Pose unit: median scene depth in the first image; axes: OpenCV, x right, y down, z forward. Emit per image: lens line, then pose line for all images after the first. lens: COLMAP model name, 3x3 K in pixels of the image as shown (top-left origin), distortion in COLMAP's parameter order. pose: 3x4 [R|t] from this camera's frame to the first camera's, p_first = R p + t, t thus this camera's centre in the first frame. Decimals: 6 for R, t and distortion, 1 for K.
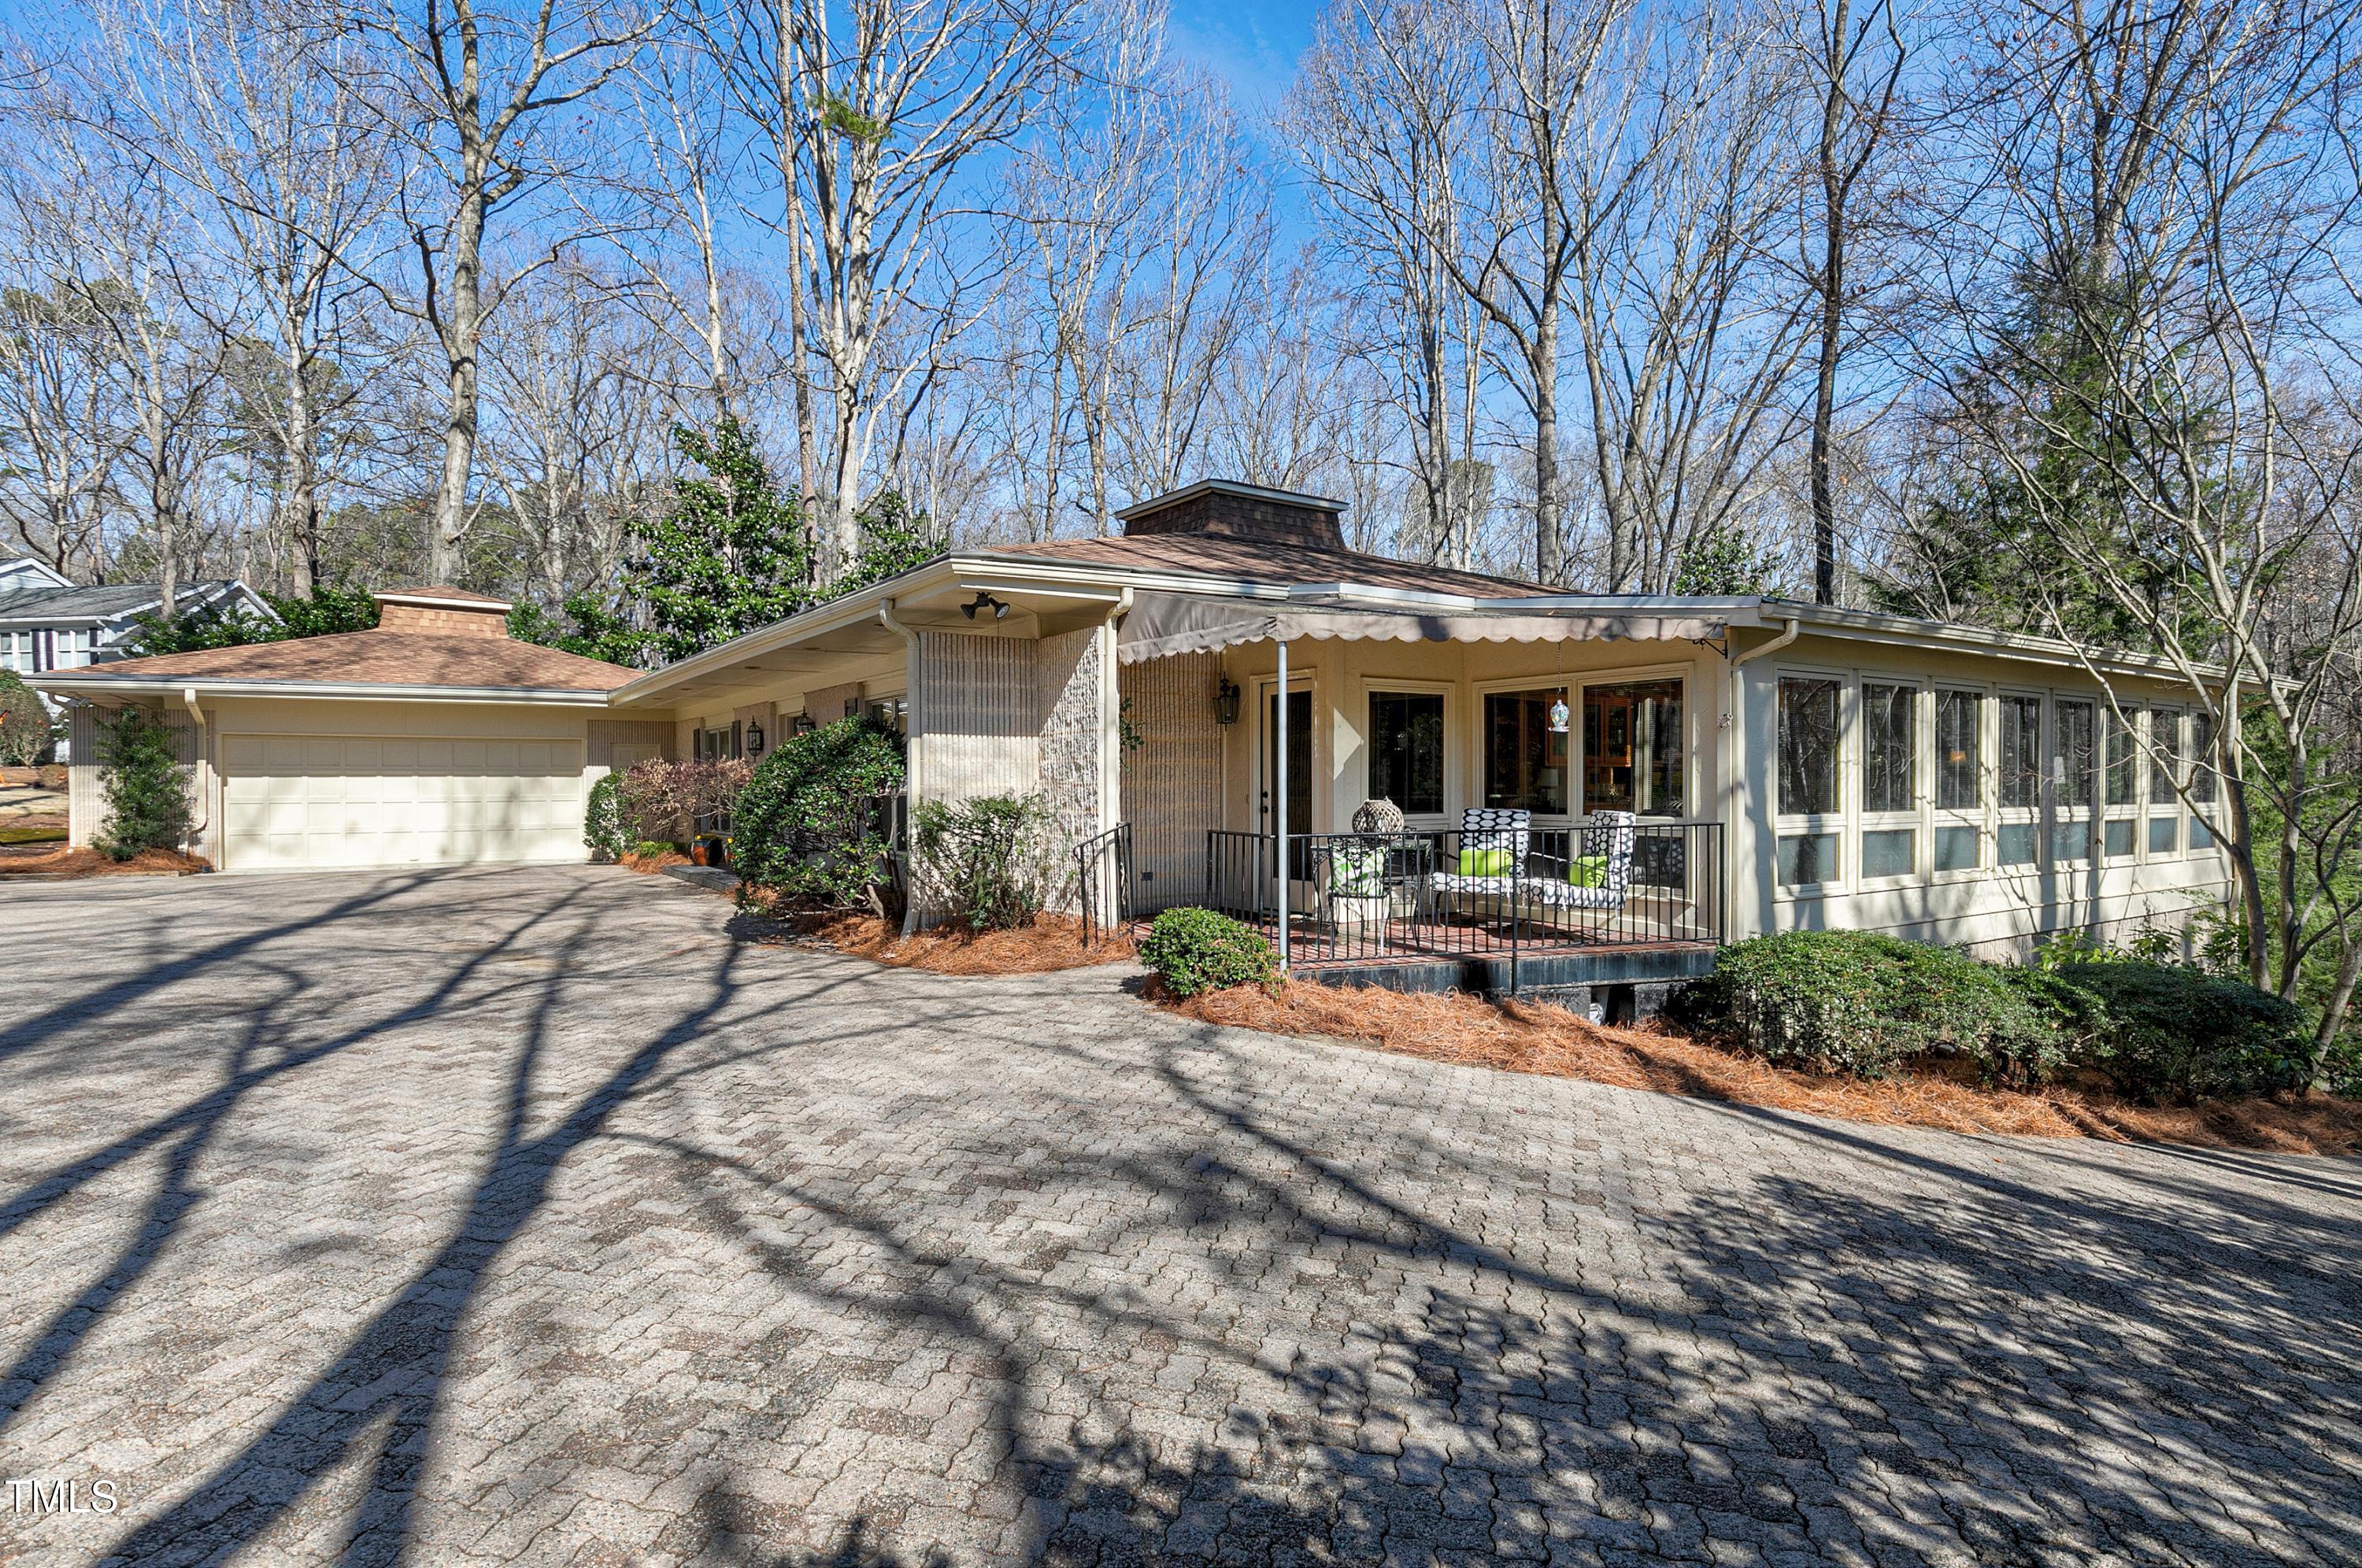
lens RADIAL K [[1160.8, 0, 1217.4], [0, 1160.8, 787.4], [0, 0, 1]] dist [-0.001572, -0.000149]
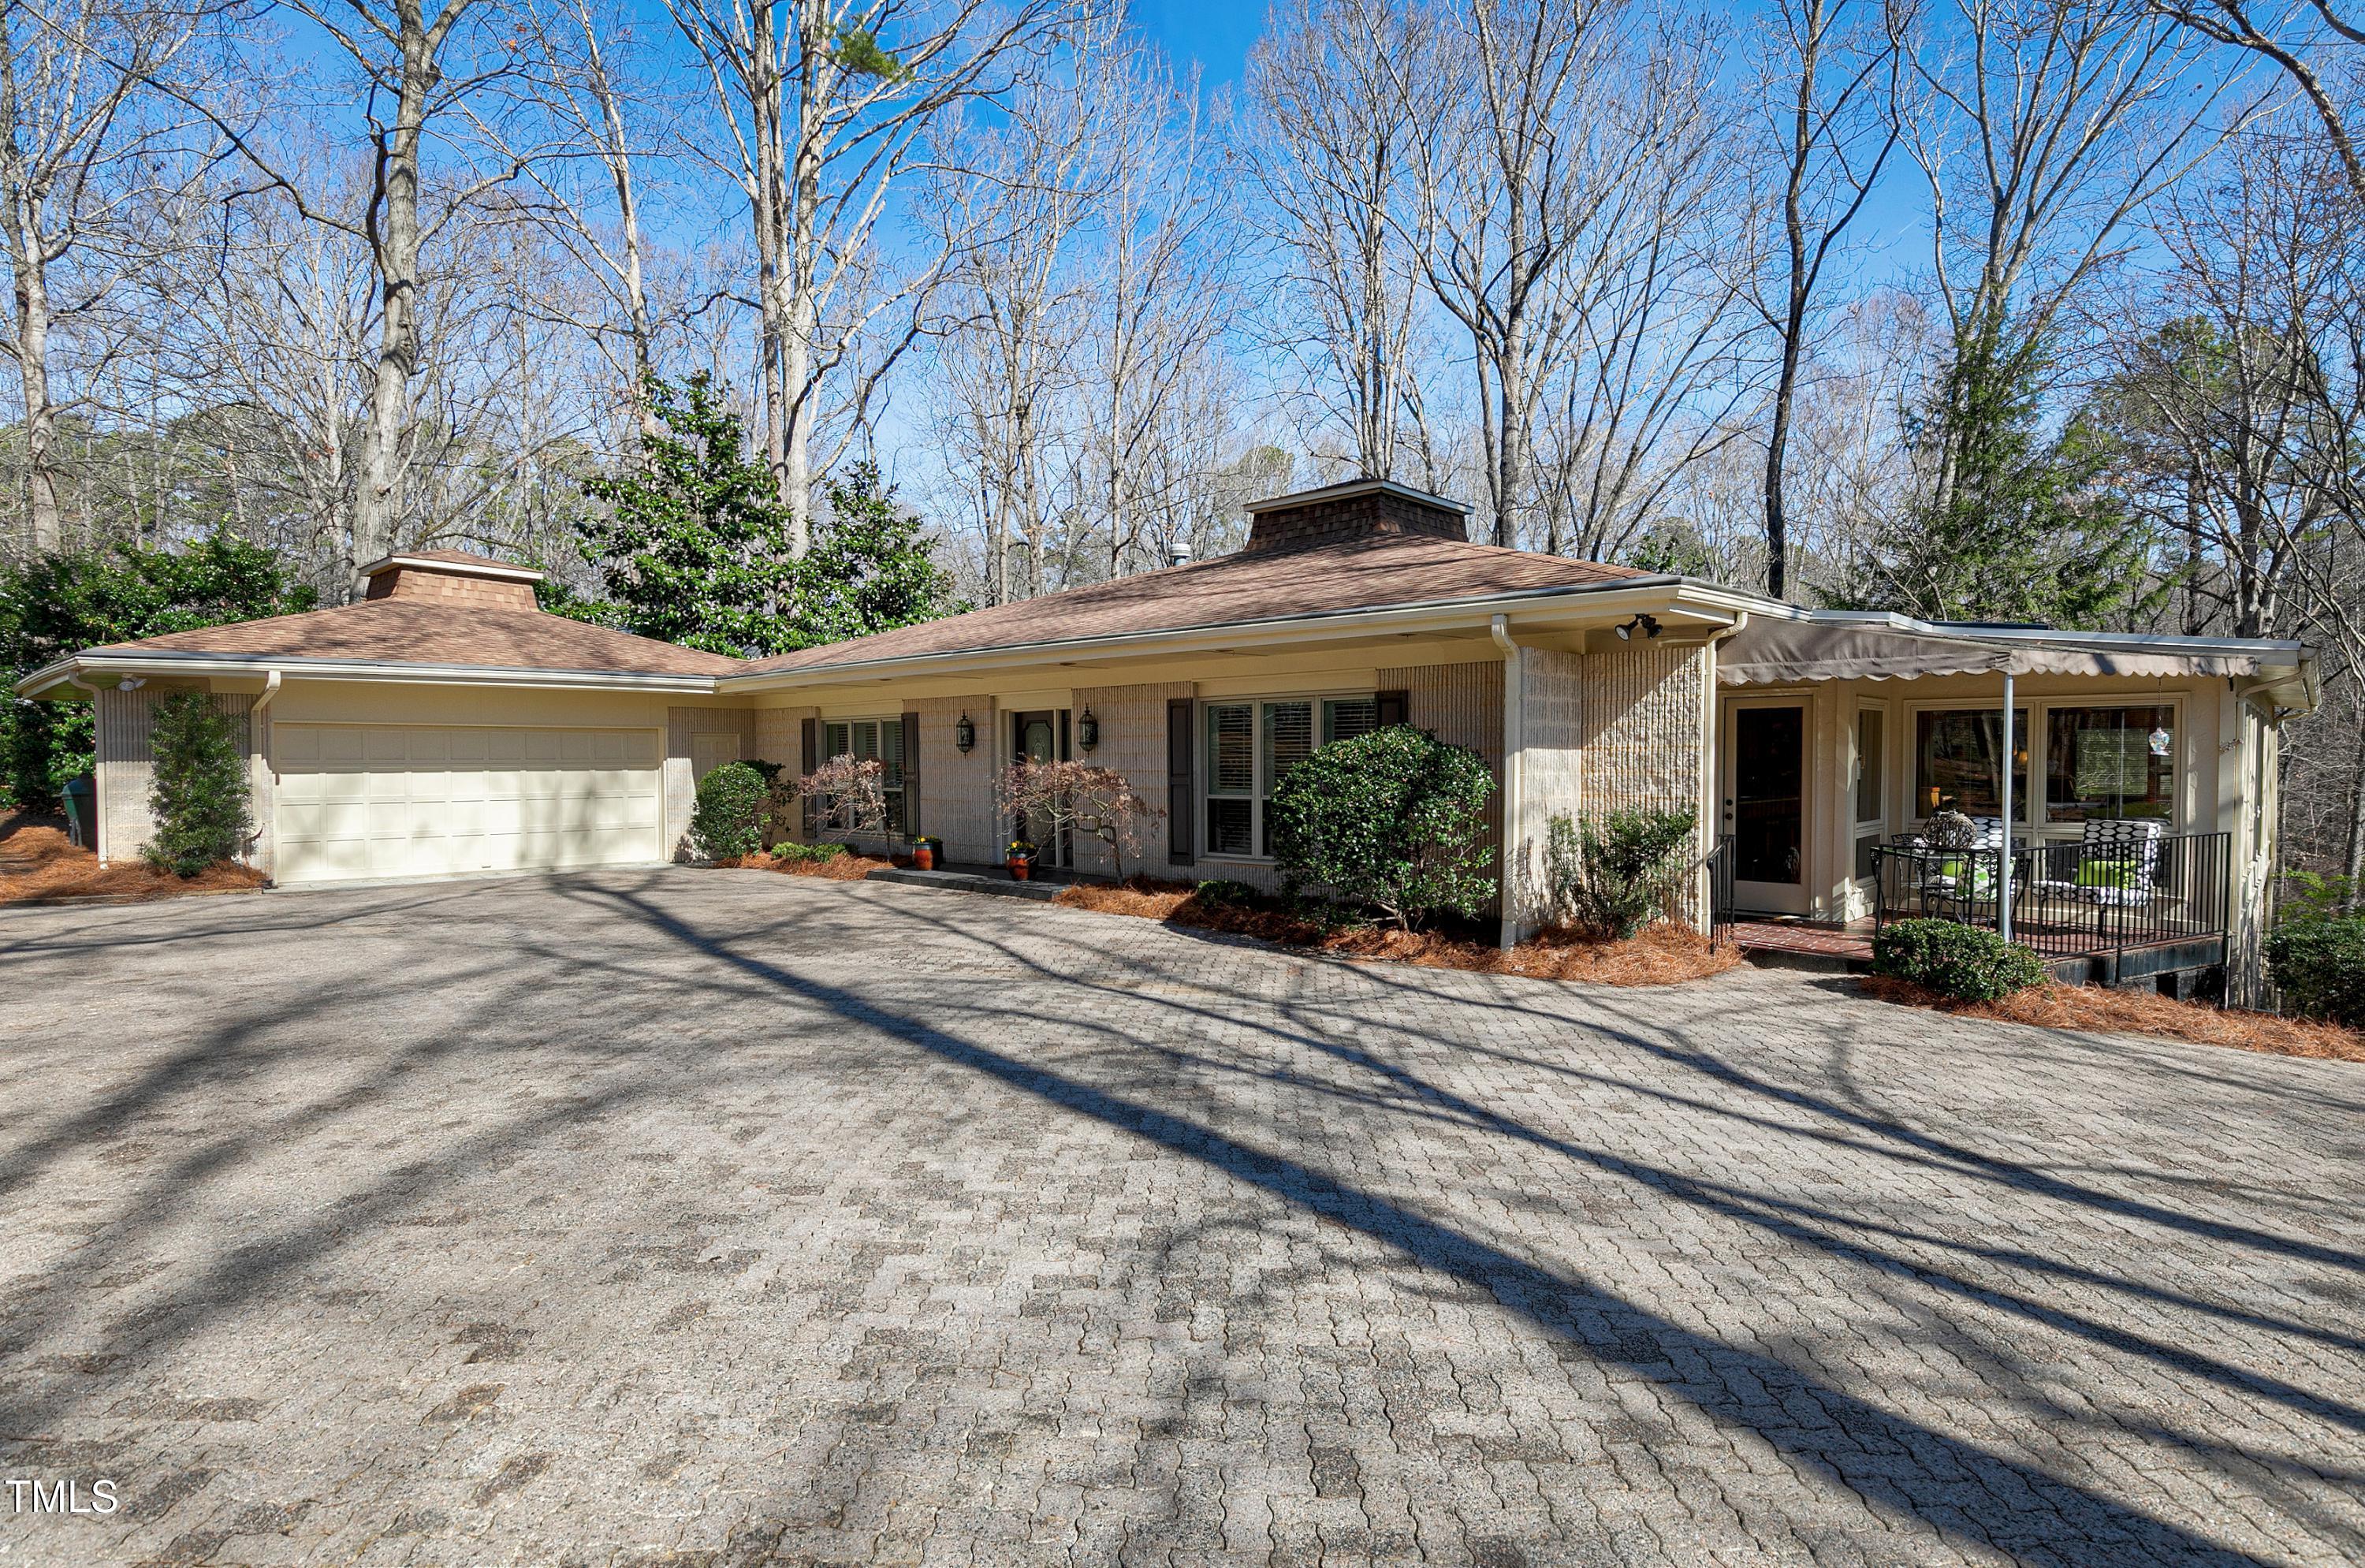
lens RADIAL K [[1162.4, 0, 1207.7], [0, 1162.4, 792.6], [0, 0, 1]] dist [-0.001572, -0.000149]
pose [[0.978203, -0.003934, 0.207614, -0.385946], [-0.000988, 0.999721, 0.023599, -0.016513], [-0.207649, -0.023290, 0.977926, 0.035162]]
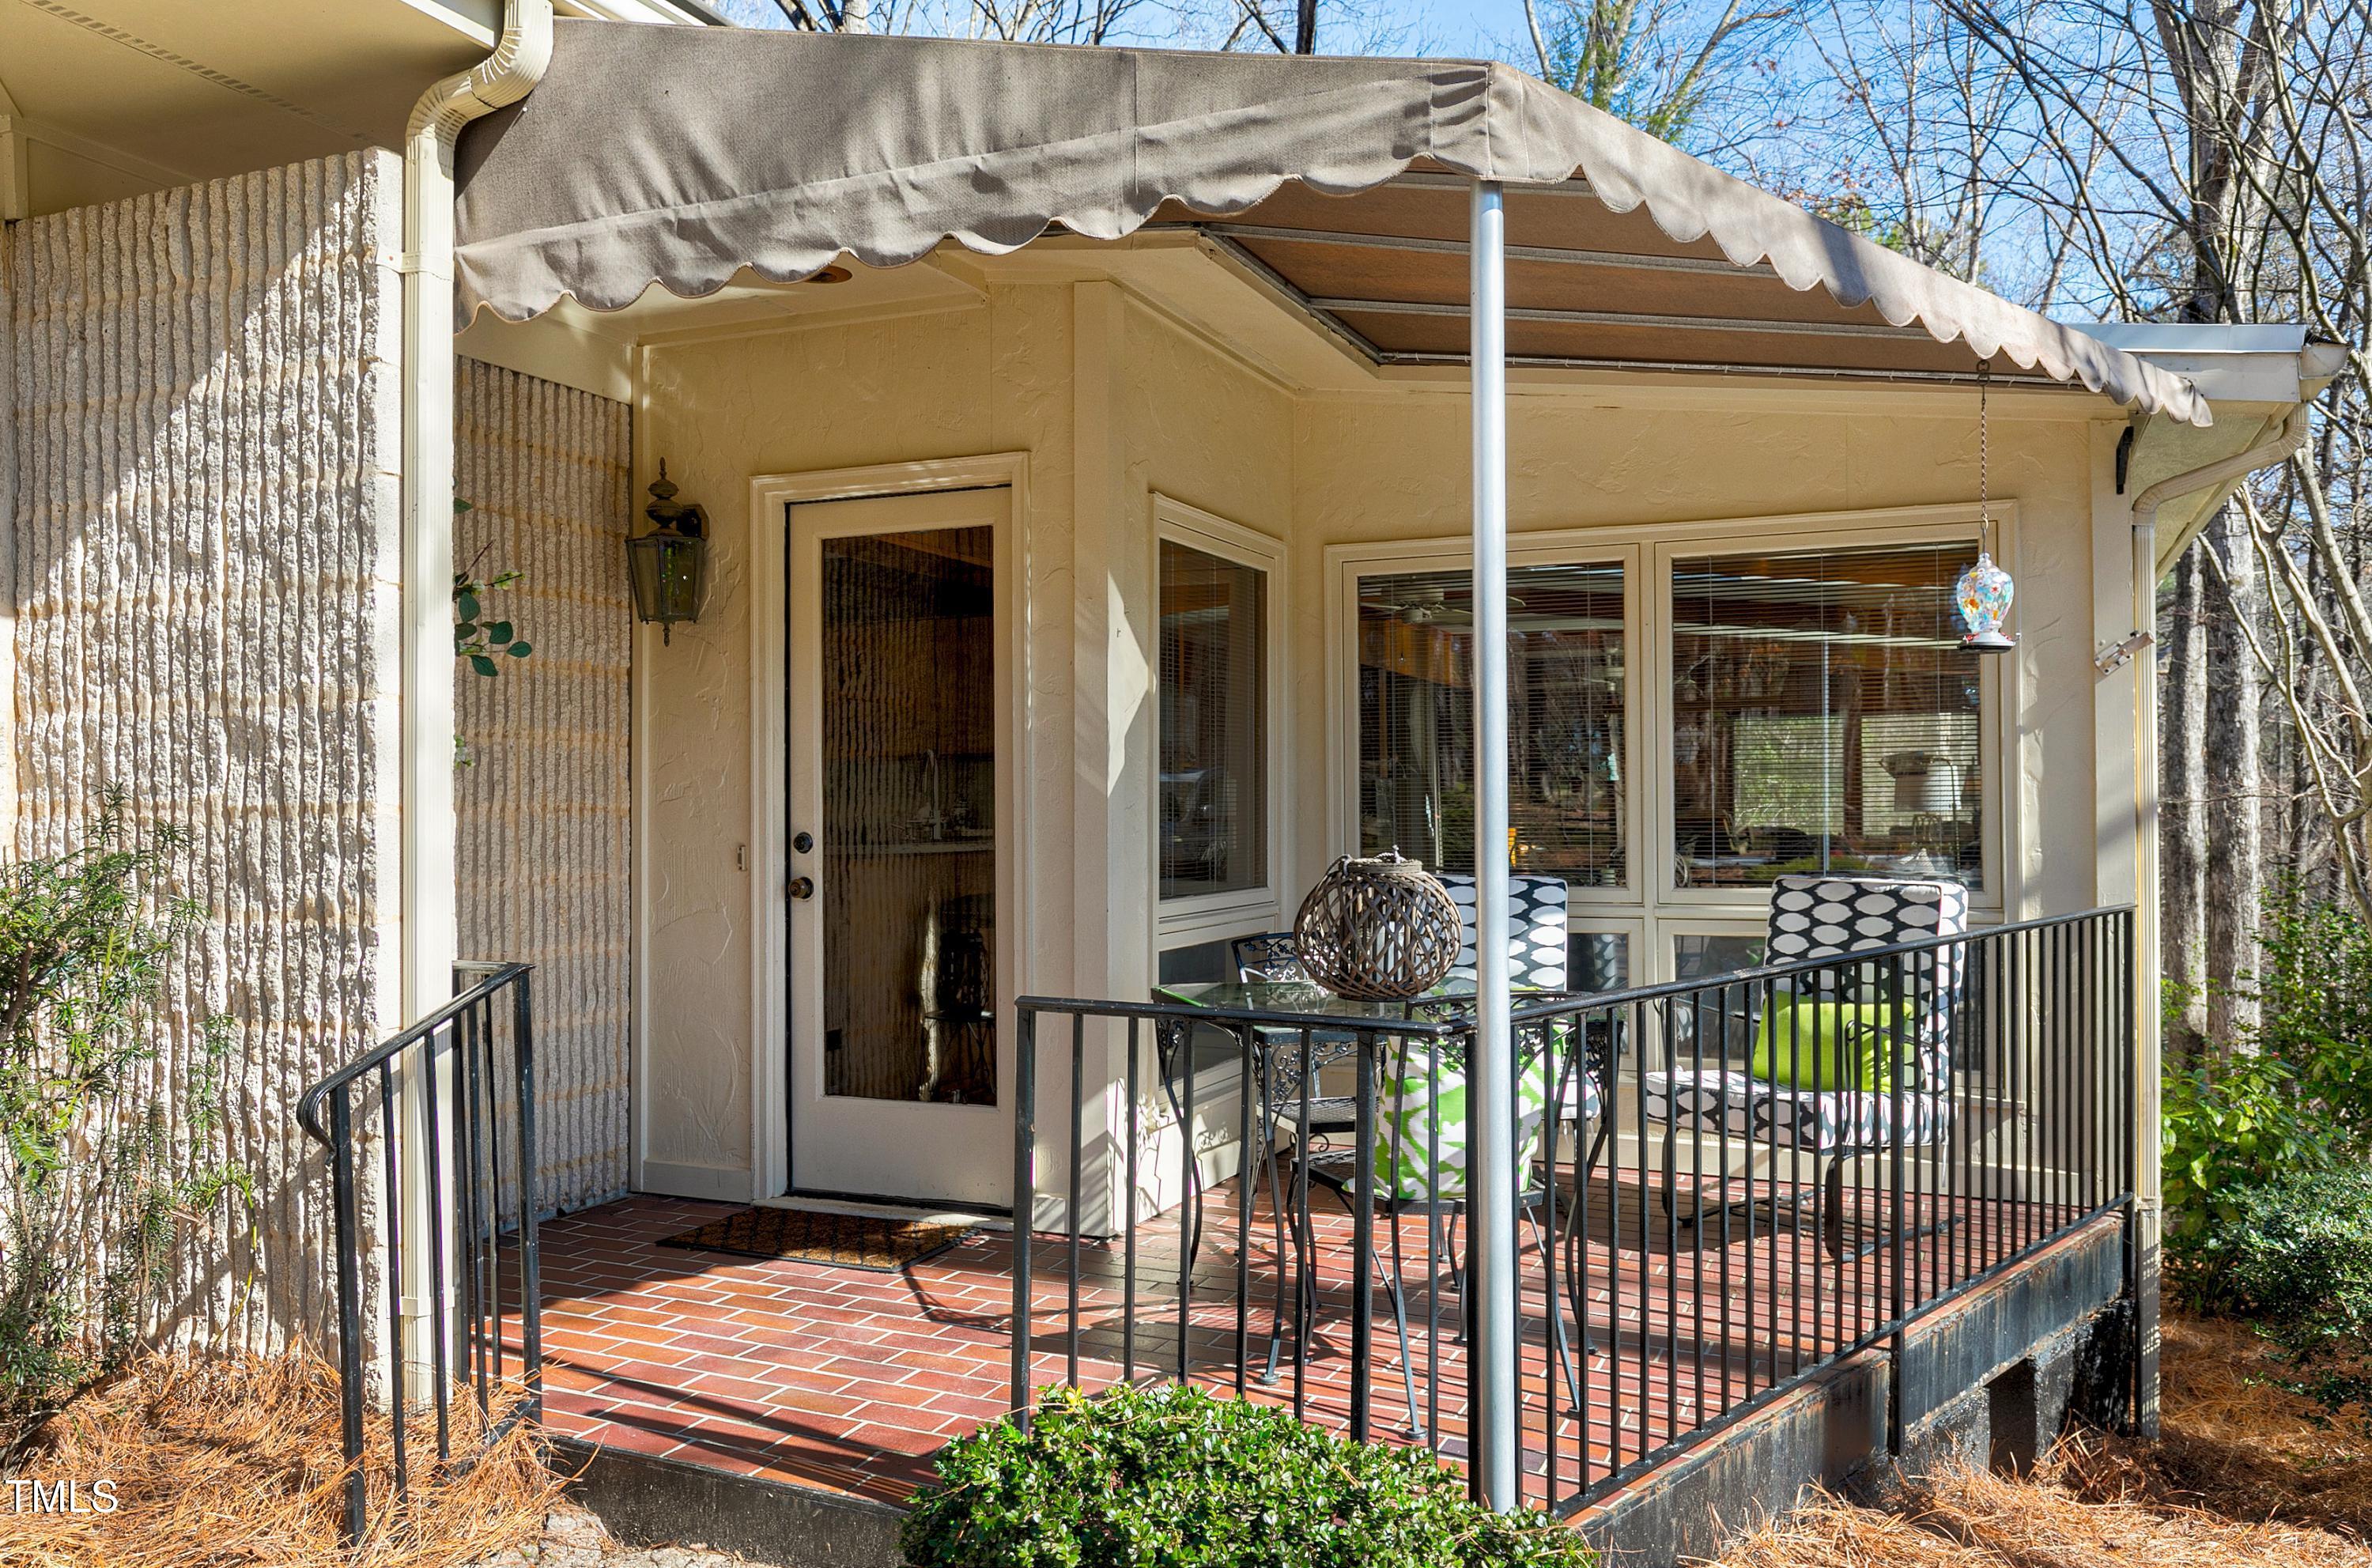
lens RADIAL K [[1806.2, 0, 1159.5], [0, 1806.2, 787.0], [0, 0, 1]] dist [0.001746, -0.004985]
pose [[0.853021, 0.005008, 0.521853, -0.081279], [0.005811, 0.999801, -0.019093, 0.000479], [-0.521845, 0.019319, 0.852822, 0.307201]]
